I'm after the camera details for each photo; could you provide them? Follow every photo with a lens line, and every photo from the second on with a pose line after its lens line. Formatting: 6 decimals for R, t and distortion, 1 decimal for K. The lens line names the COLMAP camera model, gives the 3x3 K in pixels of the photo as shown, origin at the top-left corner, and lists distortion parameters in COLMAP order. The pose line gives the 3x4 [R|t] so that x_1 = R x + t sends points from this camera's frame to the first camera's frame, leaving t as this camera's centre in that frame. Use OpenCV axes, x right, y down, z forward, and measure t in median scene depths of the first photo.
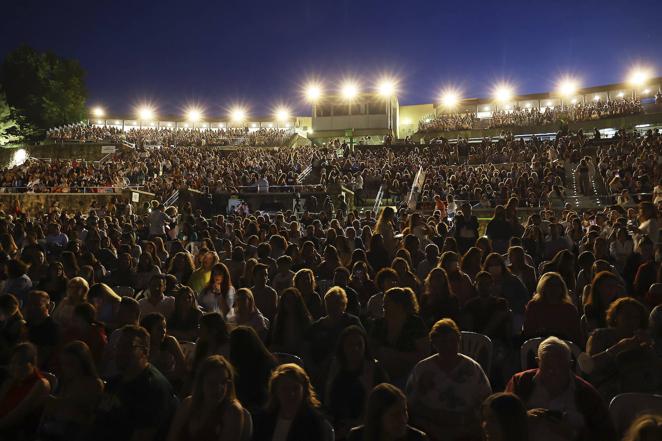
lens RADIAL K [[462.6, 0, 331.0], [0, 462.6, 220.5], [0, 0, 1]] dist [-0.114720, 0.100200]
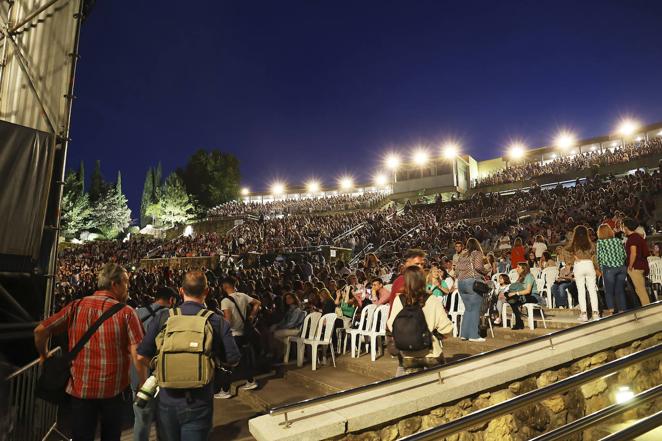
lens RADIAL K [[450.3, 0, 331.0], [0, 450.3, 220.5], [0, 0, 1]] dist [-0.120267, 0.102112]
pose [[0.929762, -0.075245, -0.360389, 0.251609], [0.036722, 0.992964, -0.112580, 0.004015], [0.366325, 0.091439, 0.925983, -0.167344]]
